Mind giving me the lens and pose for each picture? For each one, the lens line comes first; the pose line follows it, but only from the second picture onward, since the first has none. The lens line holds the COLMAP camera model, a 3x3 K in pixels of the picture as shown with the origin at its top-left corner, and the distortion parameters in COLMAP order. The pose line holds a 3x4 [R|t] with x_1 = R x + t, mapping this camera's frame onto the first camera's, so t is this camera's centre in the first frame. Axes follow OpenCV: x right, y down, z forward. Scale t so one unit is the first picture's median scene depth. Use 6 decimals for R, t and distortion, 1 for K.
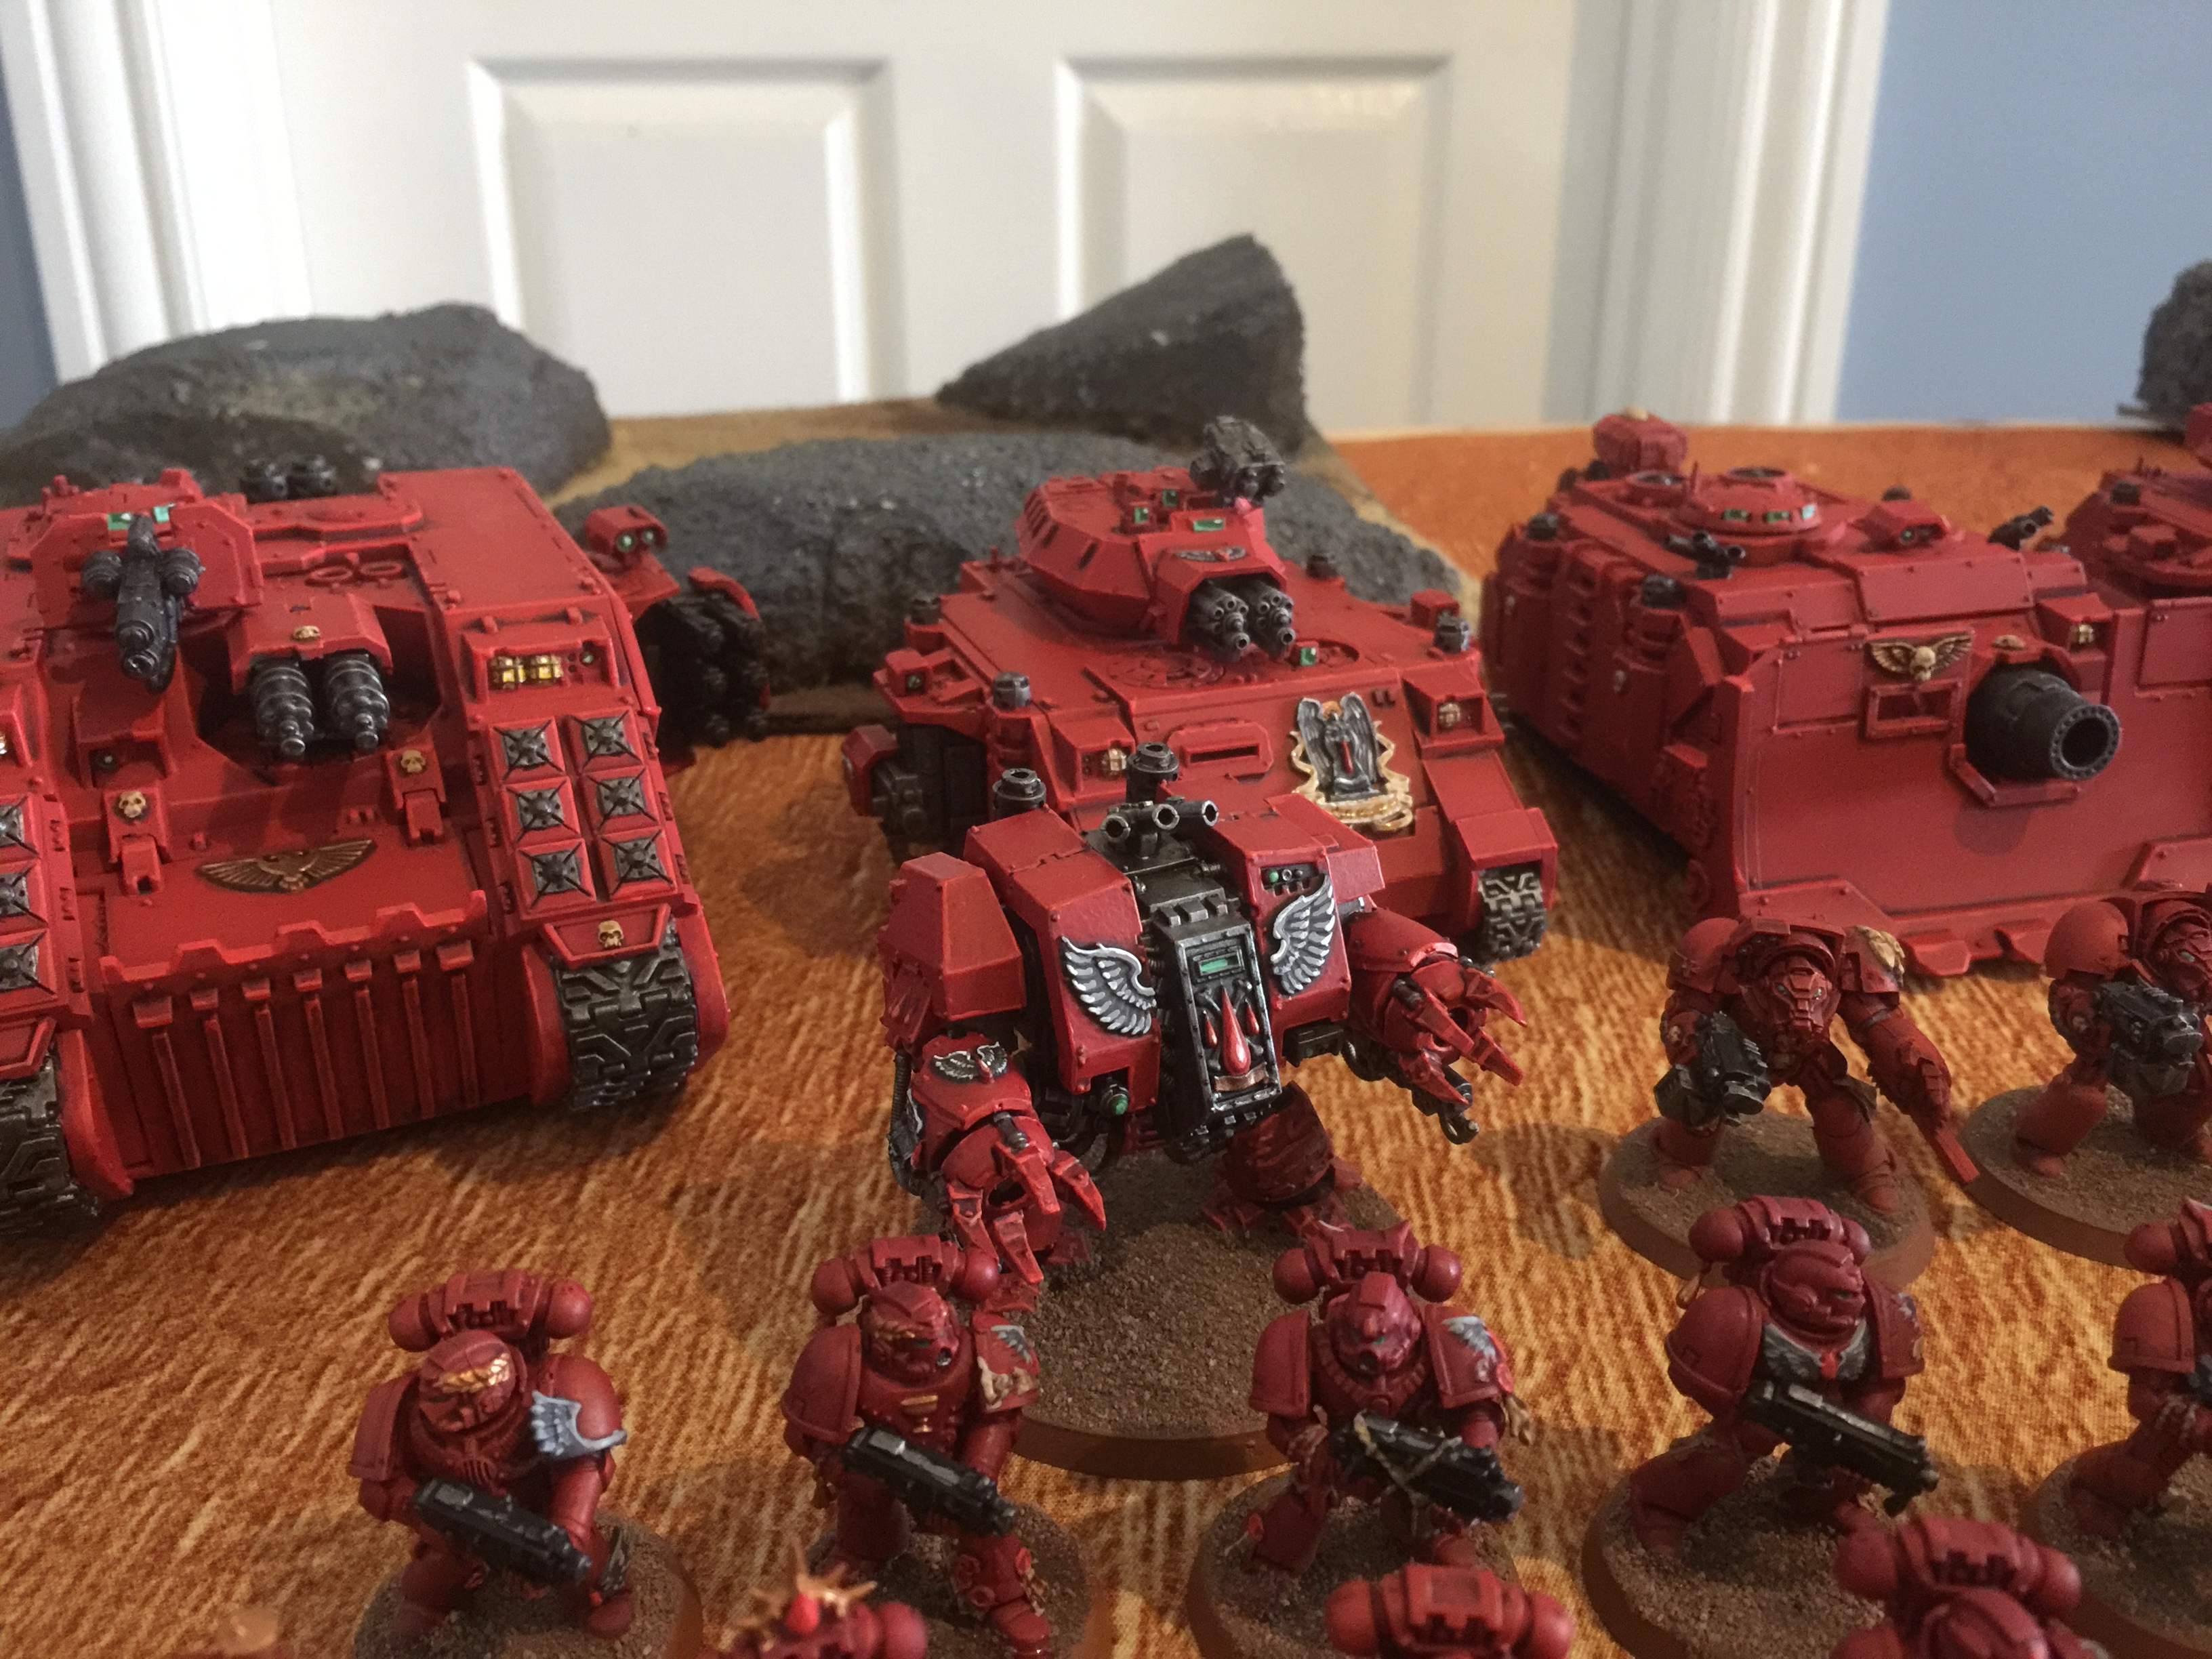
lens RADIAL K [[1952.3, 0, 1087.5], [0, 1952.3, 808.9], [0, 0, 1]] dist [0.077341, -0.135813]
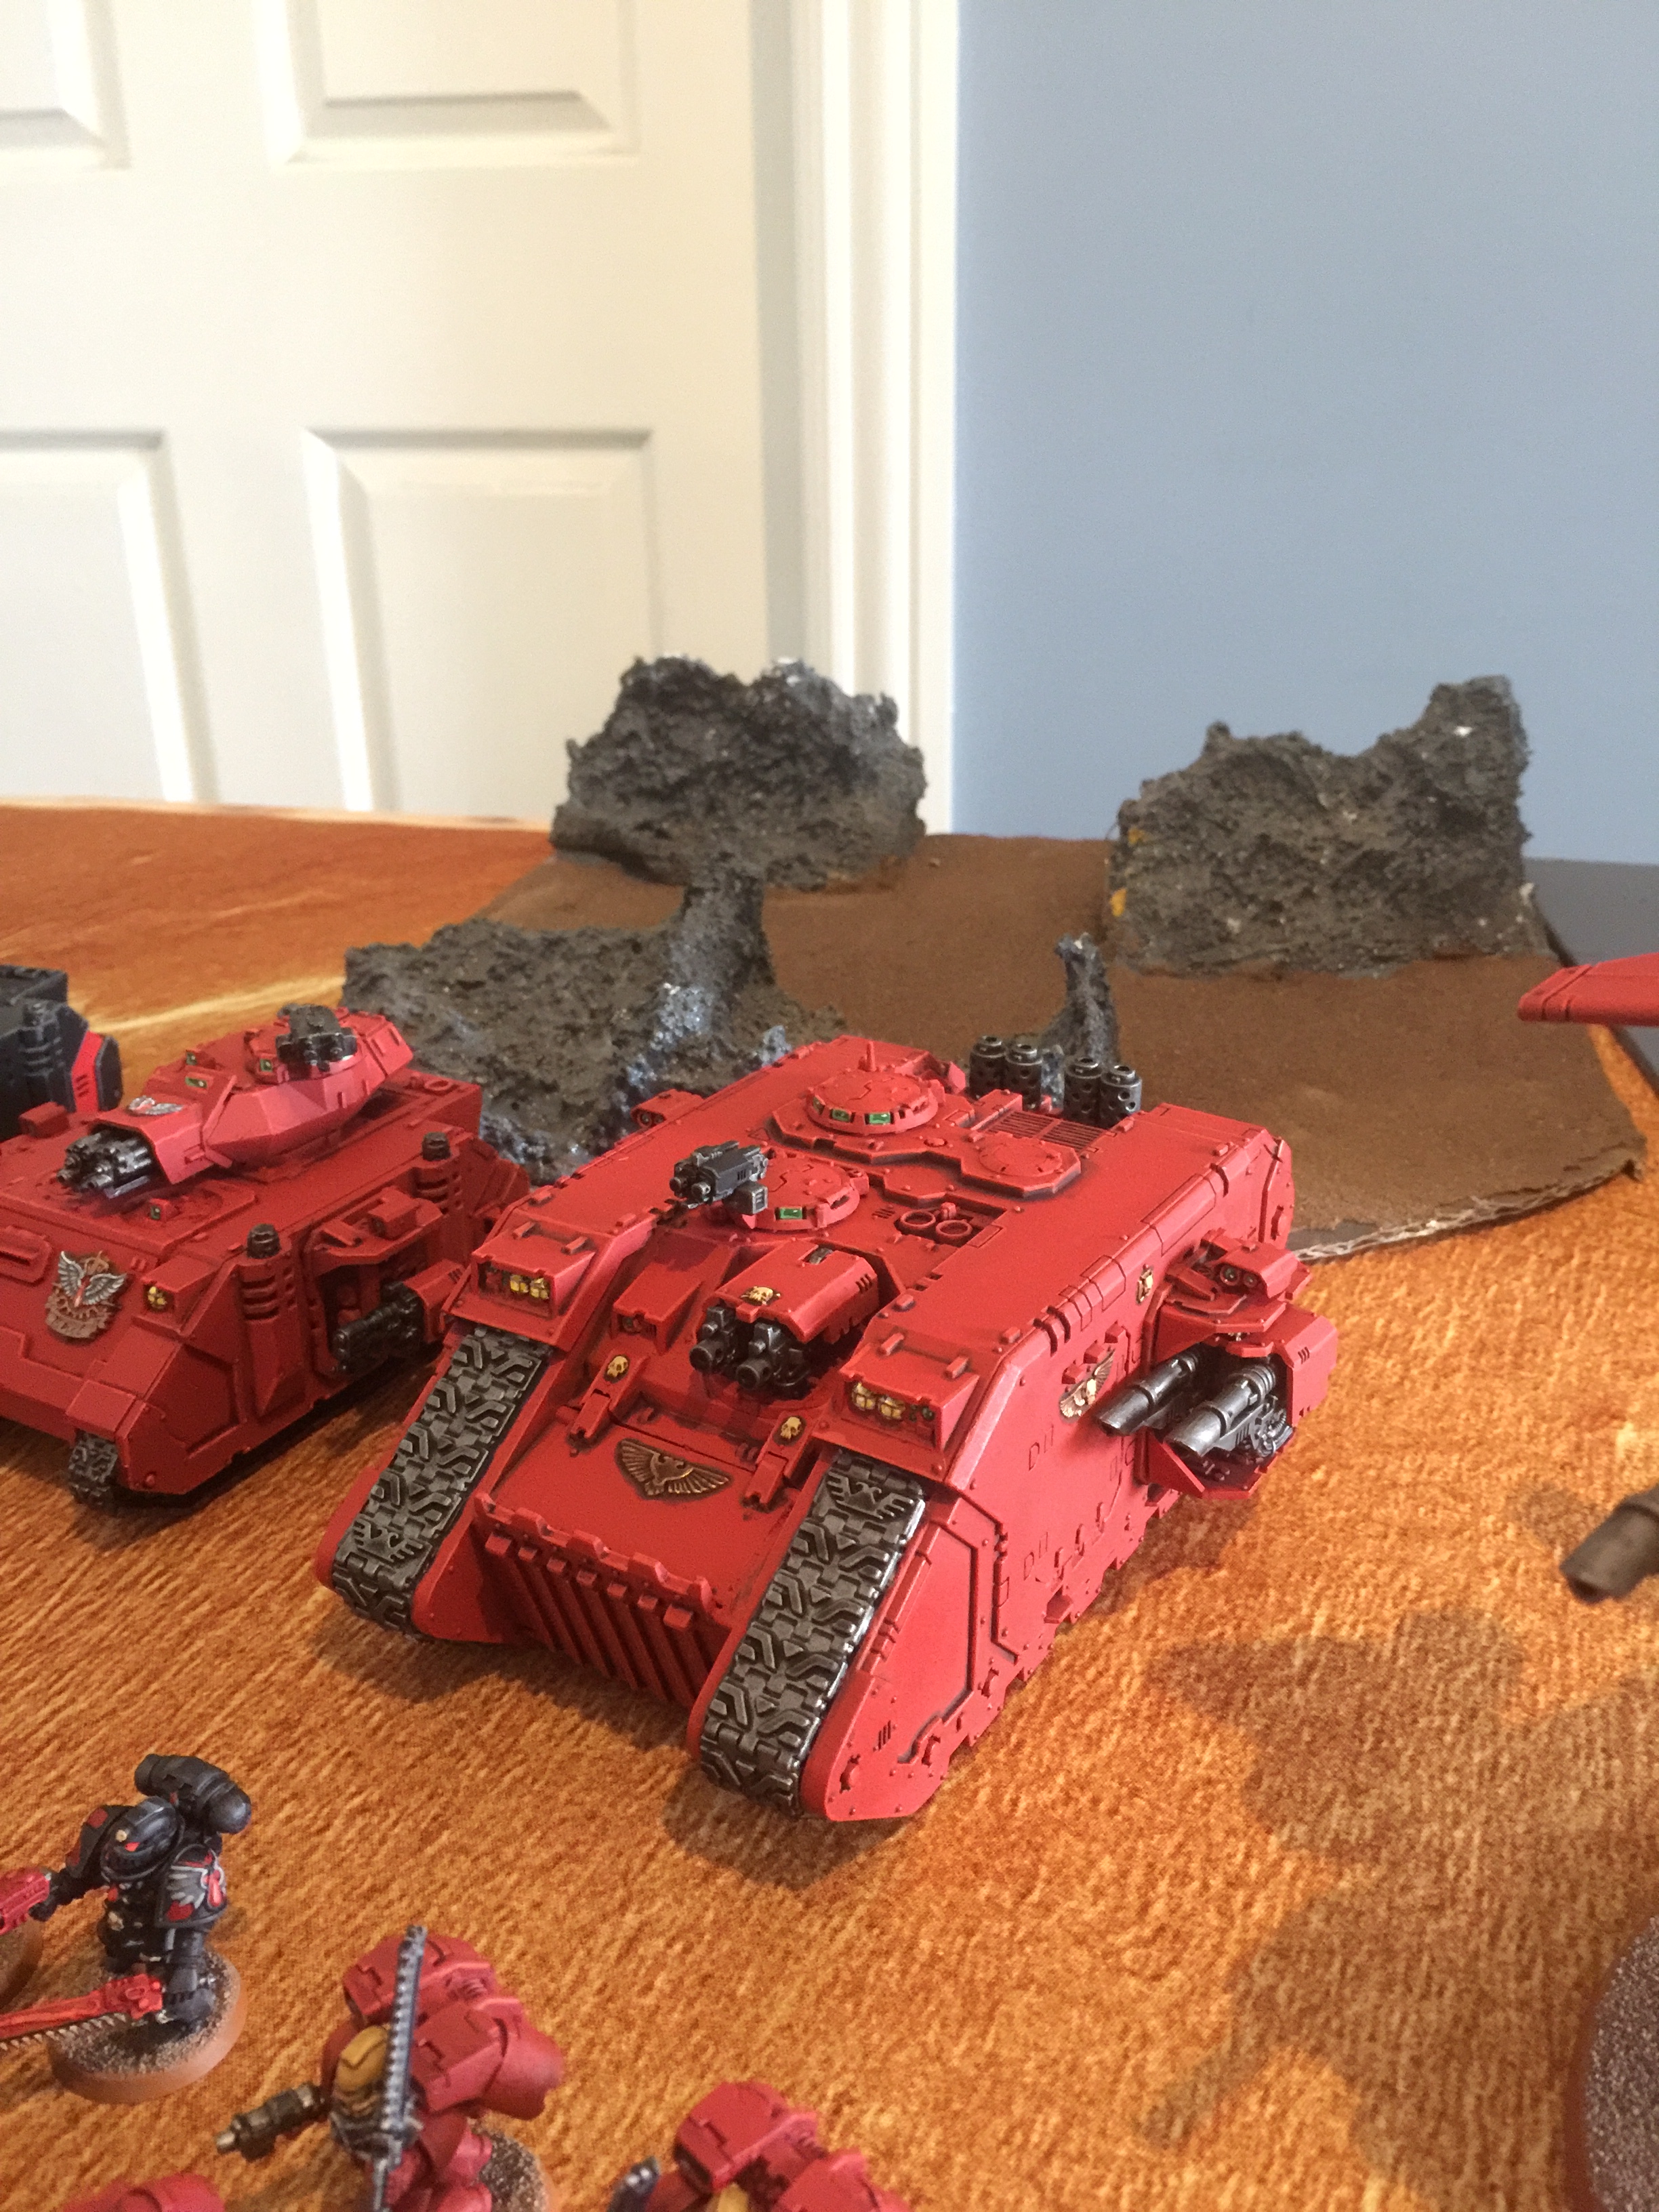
lens RADIAL K [[1952.3, 0, 847.9], [0, 1952.3, 1061.7], [0, 0, 1]] dist [0.077341, -0.135813]
pose [[0.965809, 0.081450, -0.246126, 2.749420], [-0.082357, 0.996581, 0.006623, -0.239129], [0.245824, 0.013874, 0.969215, -0.094294]]
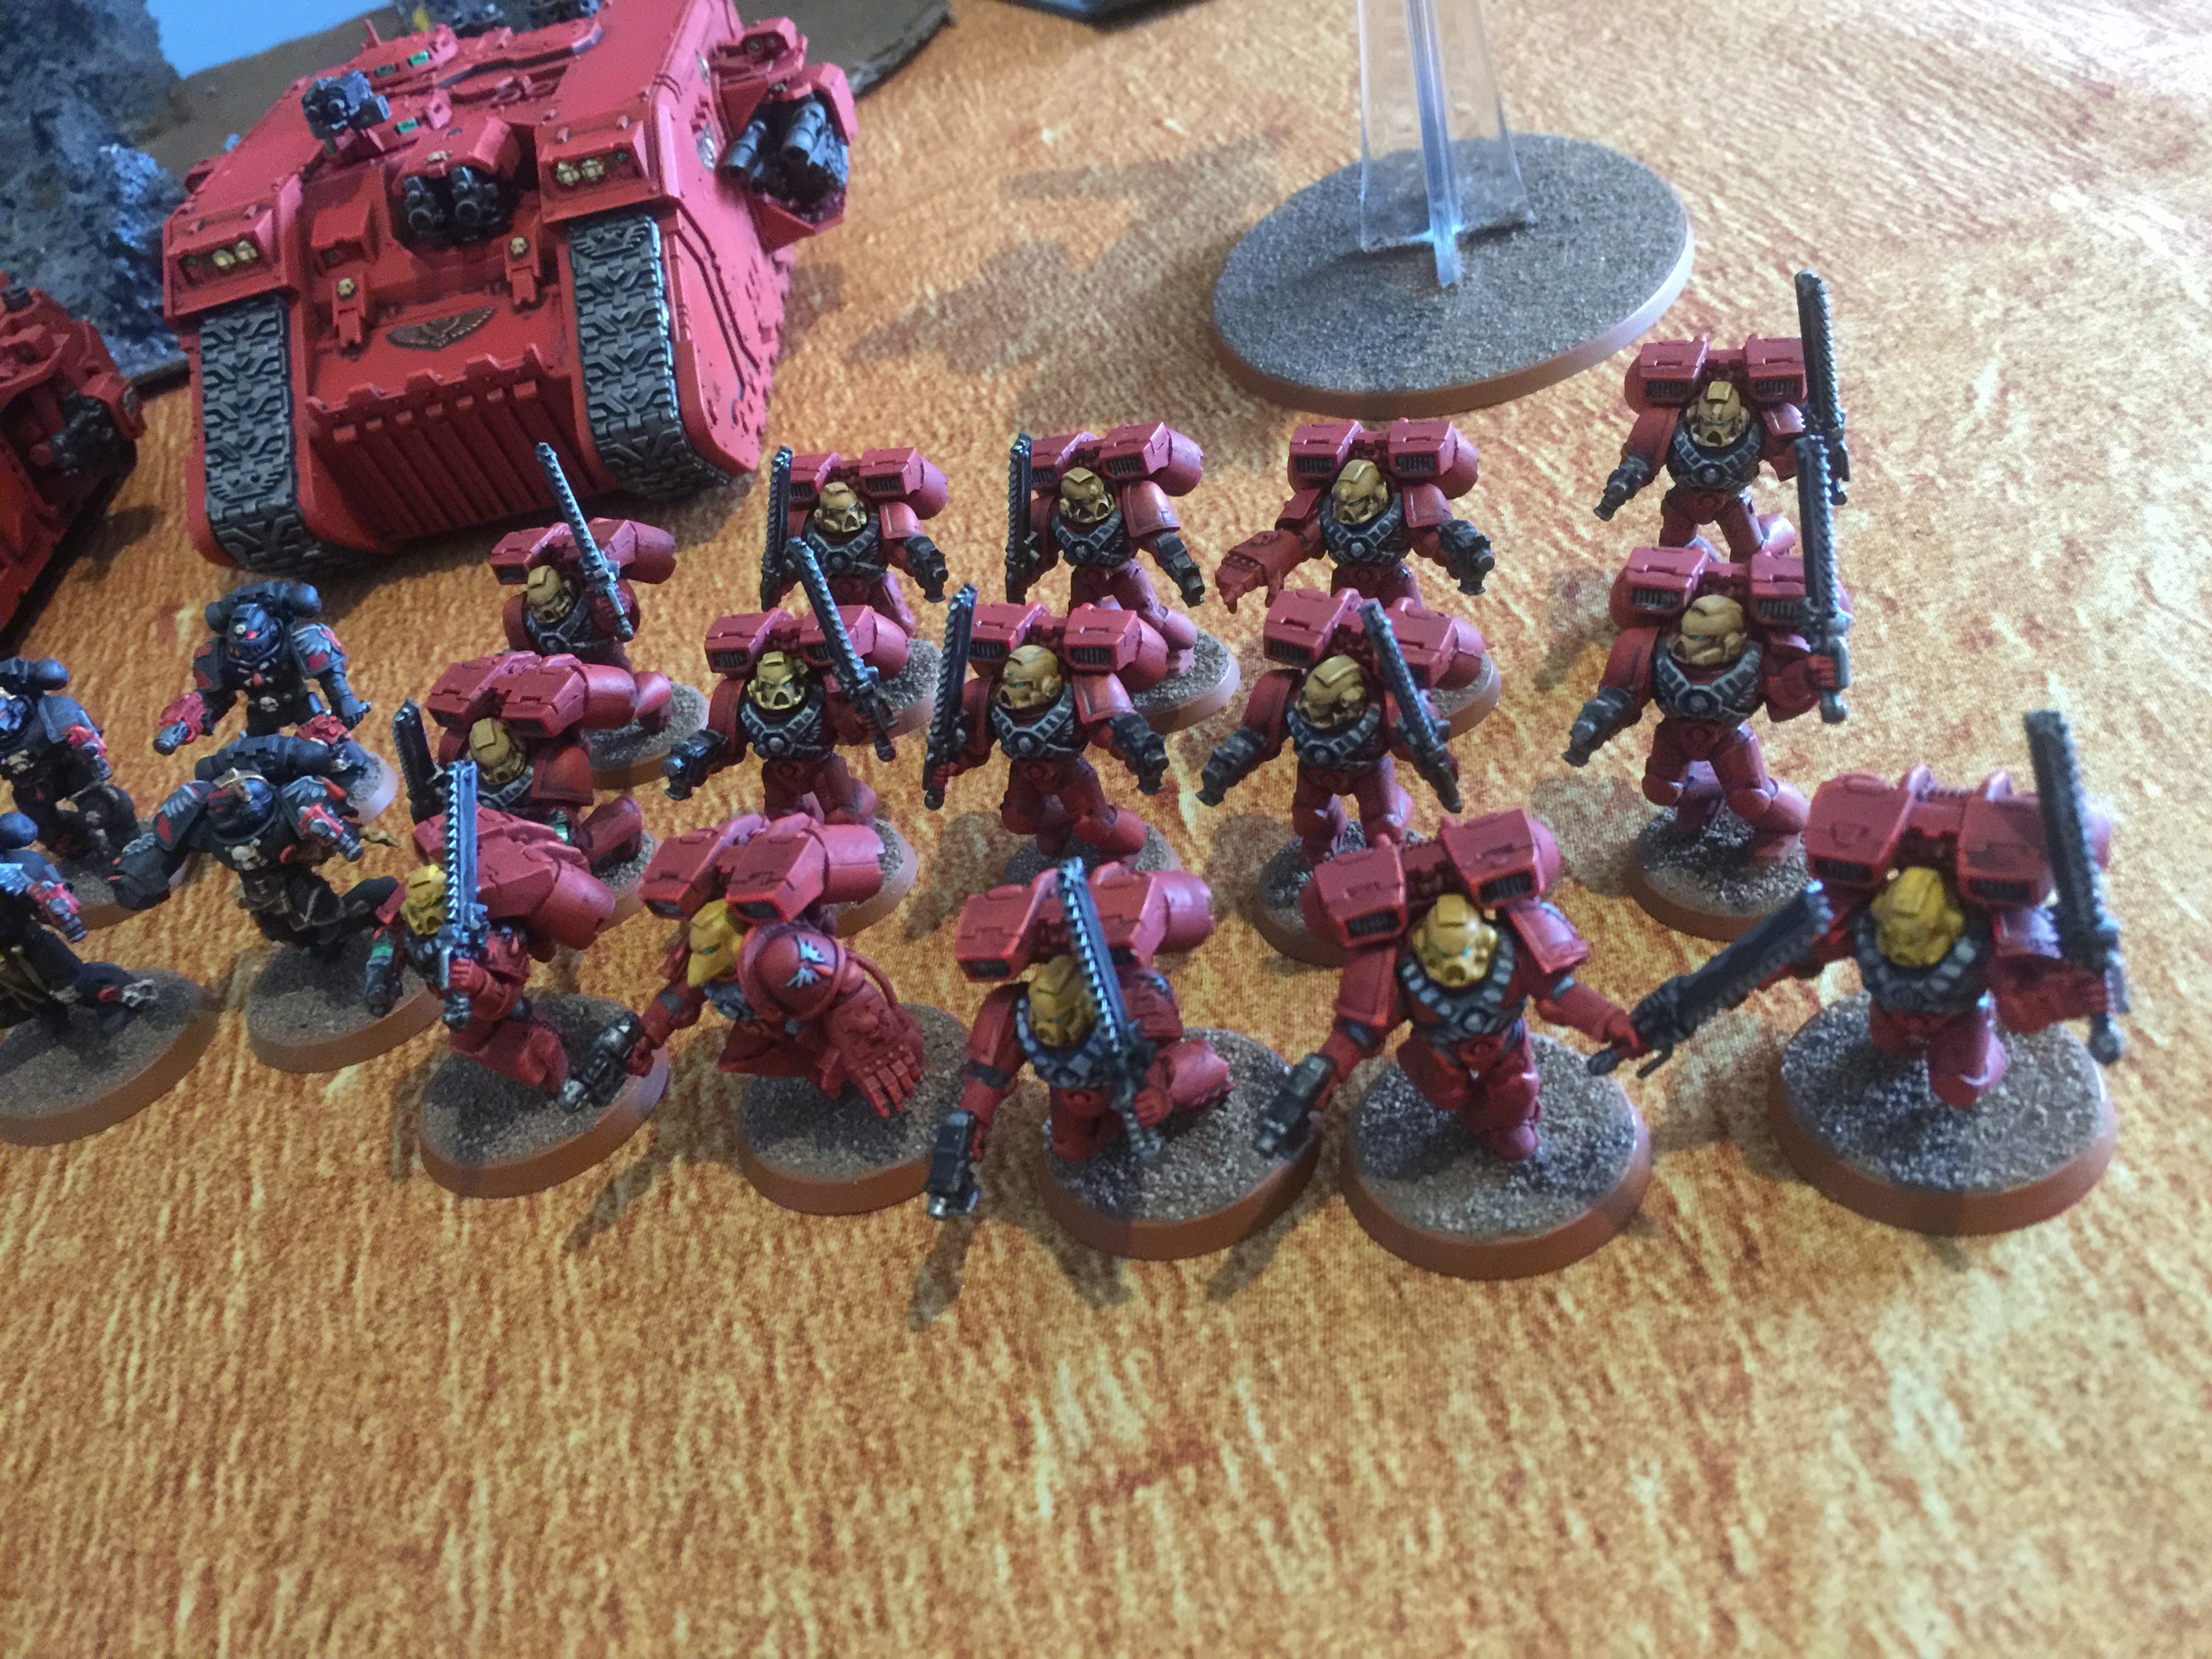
lens RADIAL K [[1952.3, 0, 1105.3], [0, 1952.3, 800.1], [0, 0, 1]] dist [0.077341, -0.135813]
pose [[0.907333, -0.387988, 0.161904, 2.444904], [0.342009, 0.905153, 0.252445, 0.138590], [-0.244494, -0.173679, 0.953970, -0.508811]]
